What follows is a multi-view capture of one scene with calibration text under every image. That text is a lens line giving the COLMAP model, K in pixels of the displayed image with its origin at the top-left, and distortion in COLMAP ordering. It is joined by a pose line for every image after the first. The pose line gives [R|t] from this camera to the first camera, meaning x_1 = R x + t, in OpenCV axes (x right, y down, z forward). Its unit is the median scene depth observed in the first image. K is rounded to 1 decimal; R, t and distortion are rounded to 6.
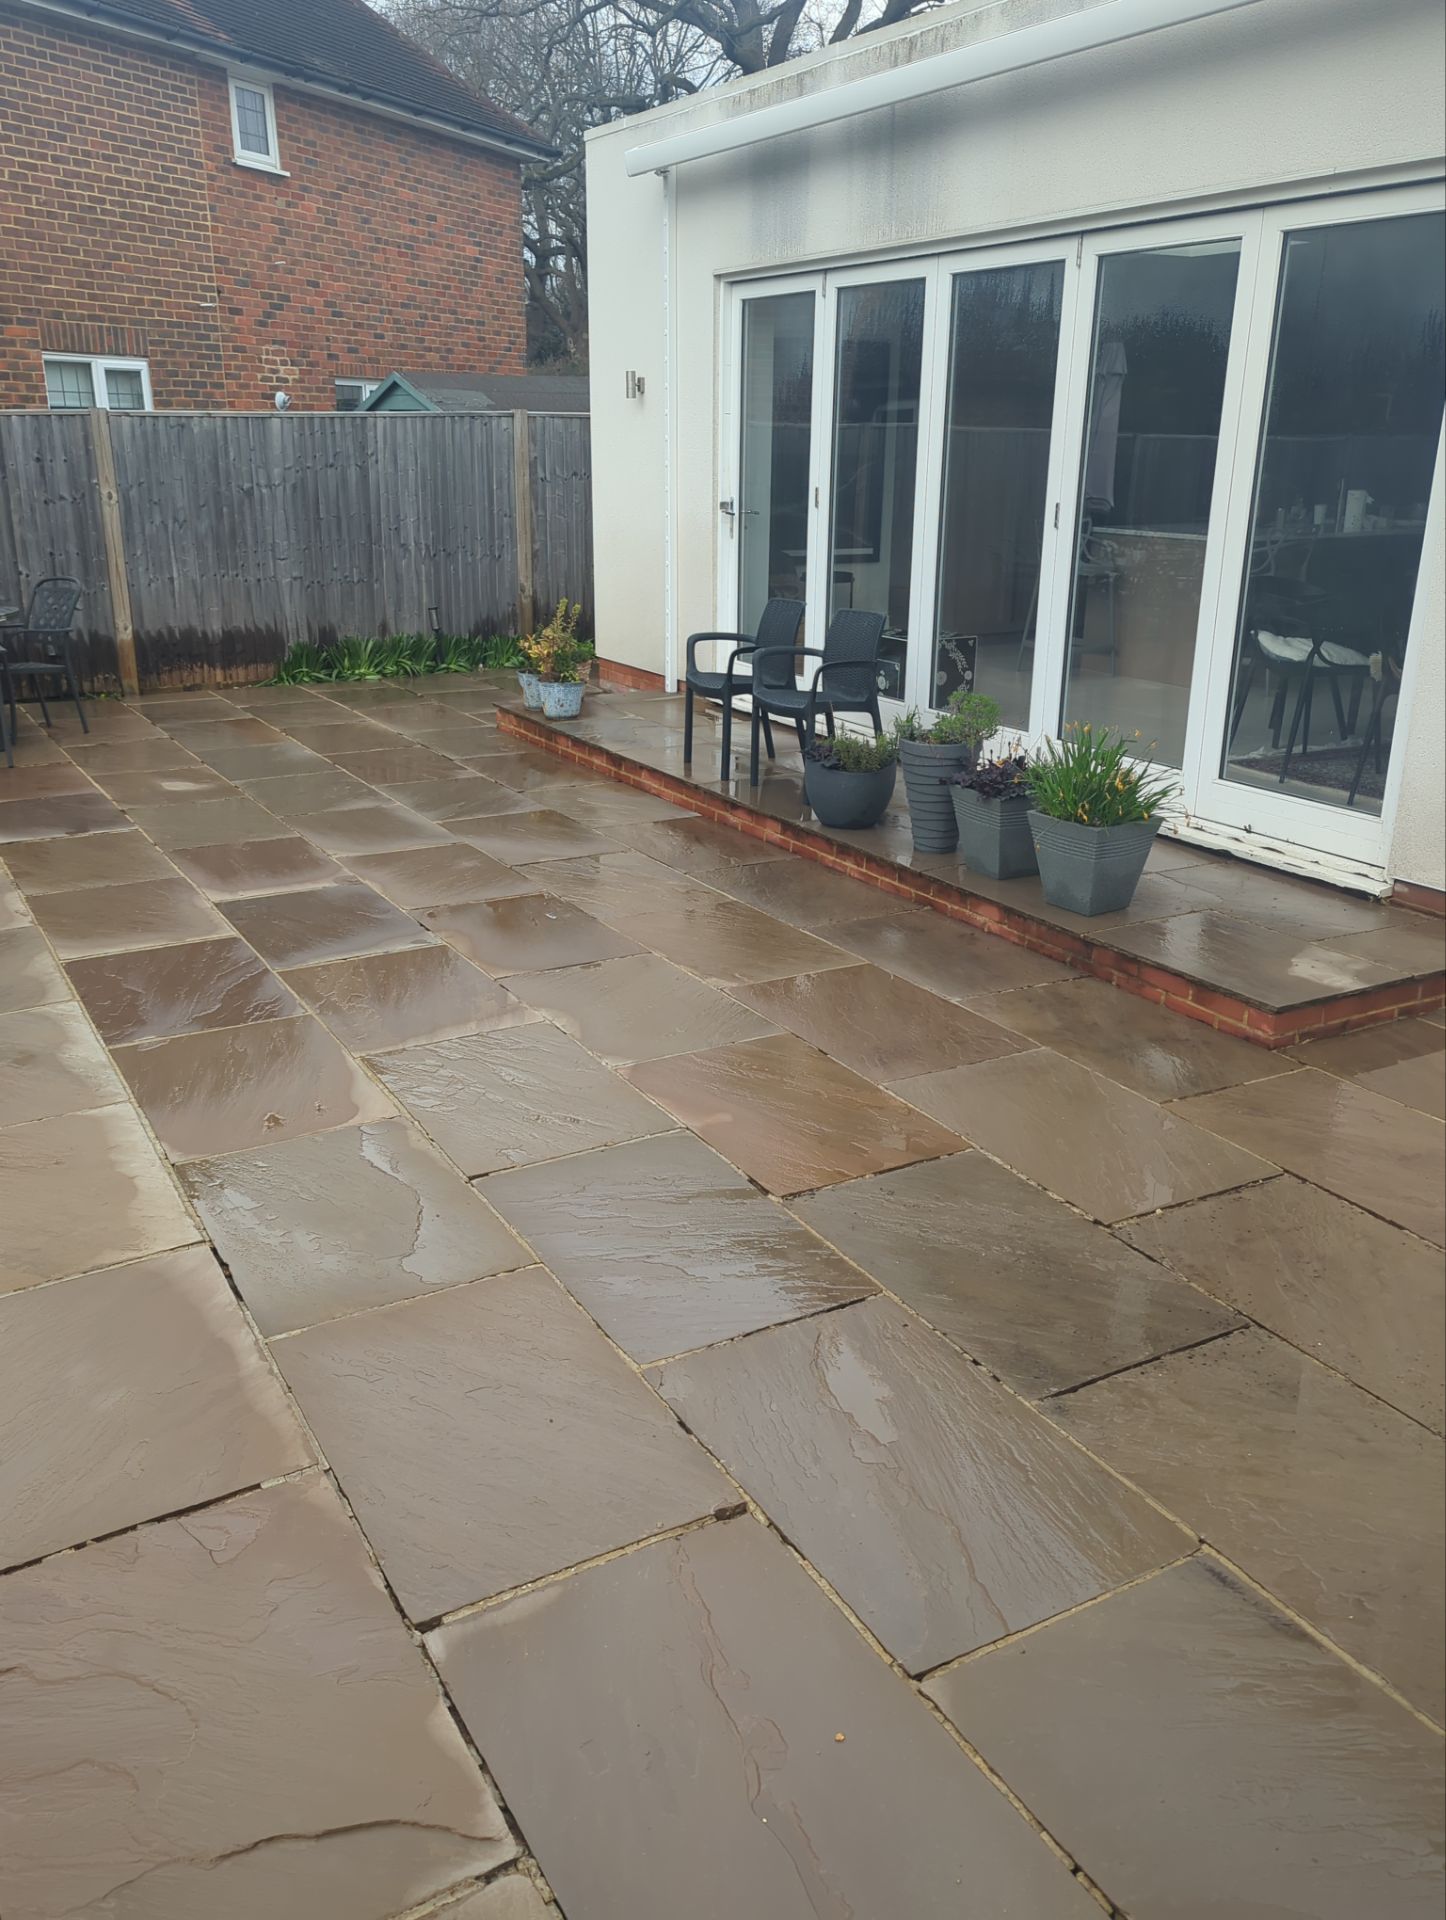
lens RADIAL K [[1565.8, 0, 723.0], [0, 1565.8, 960.0], [0, 0, 1]] dist [0.080347, -0.073480]
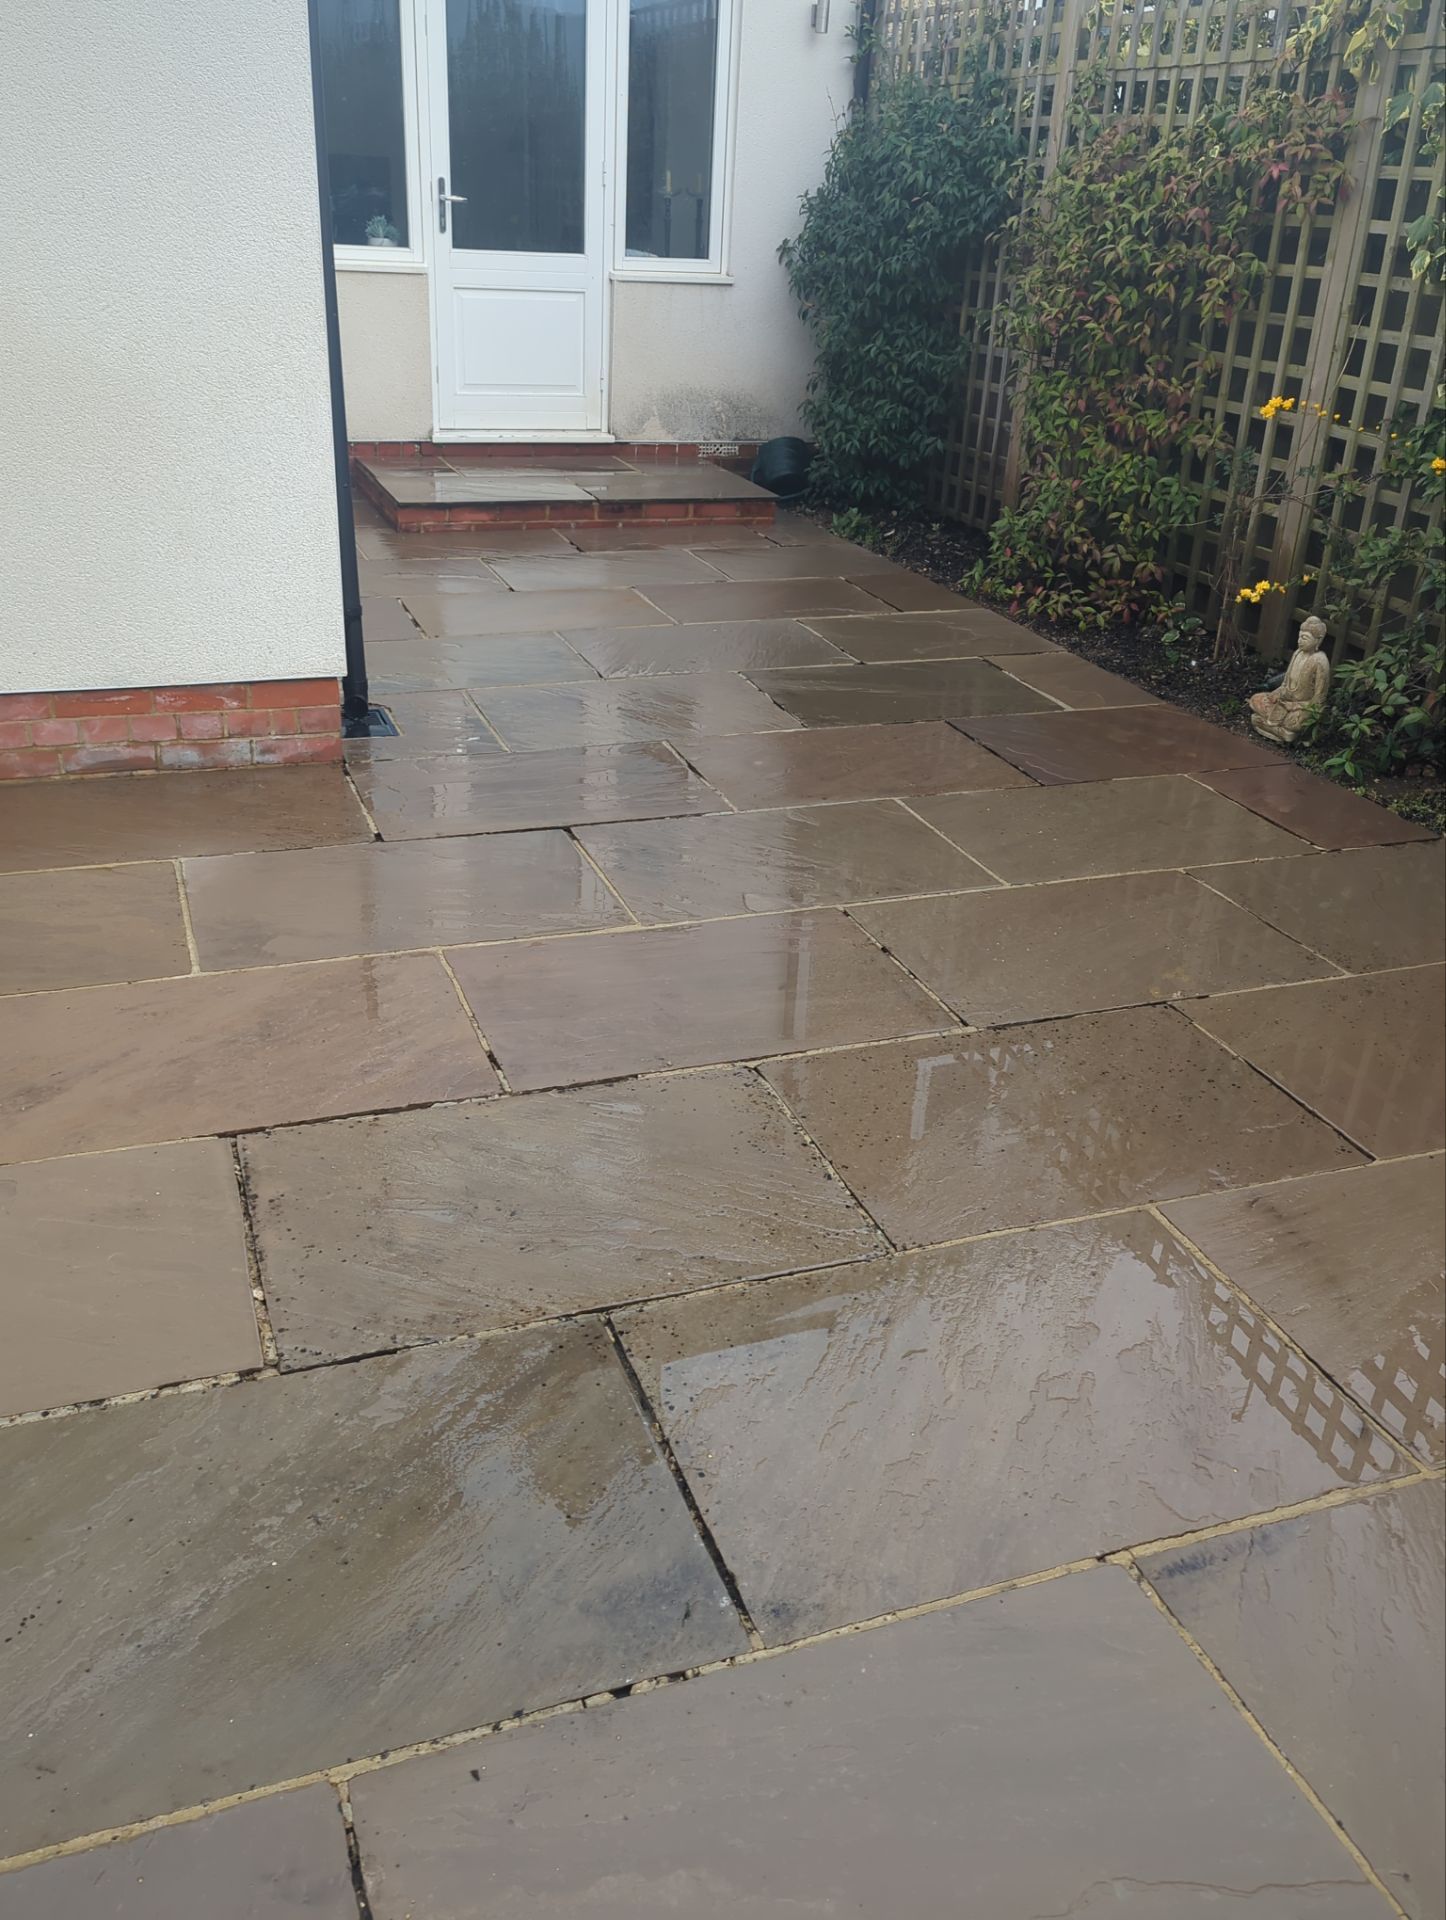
lens RADIAL K [[1579.8, 0, 718.0], [0, 1579.8, 947.3], [0, 0, 1]] dist [0.080389, -0.069612]
pose [[0.166305, -0.422307, 0.891067, -0.088590], [0.275801, 0.887506, 0.369145, -0.066116], [-0.946719, 0.184366, 0.264070, 0.336425]]
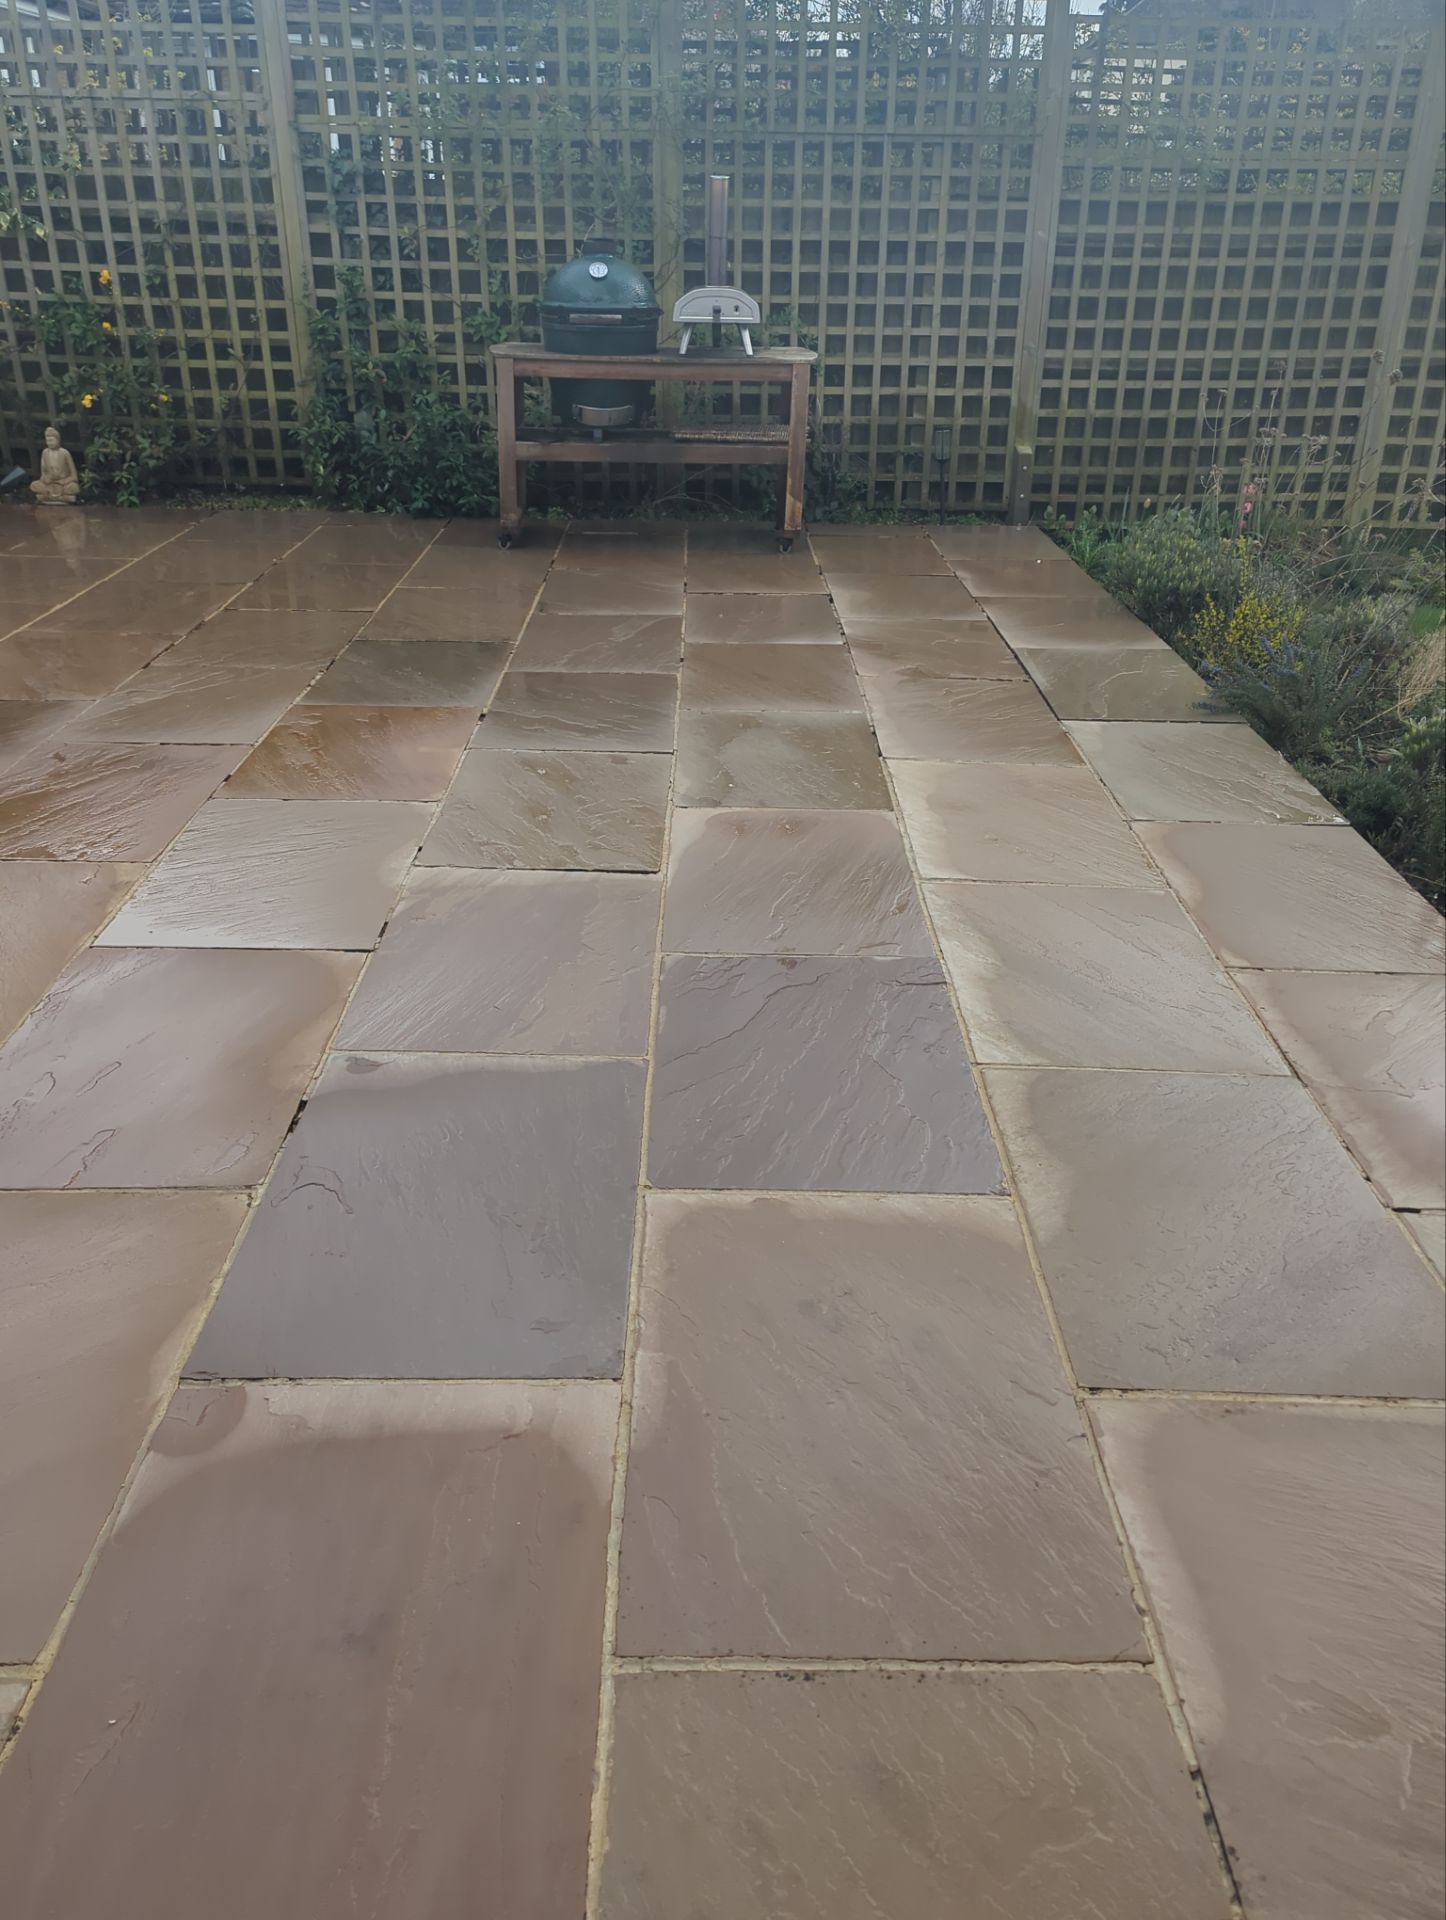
lens RADIAL K [[1565.8, 0, 723.0], [0, 1565.8, 960.0], [0, 0, 1]] dist [0.080347, -0.073480]
pose [[-0.870553, -0.229061, 0.435509, -0.396362], [0.138263, 0.735526, 0.663238, -0.280786], [-0.472250, 0.637599, -0.608644, 0.953548]]
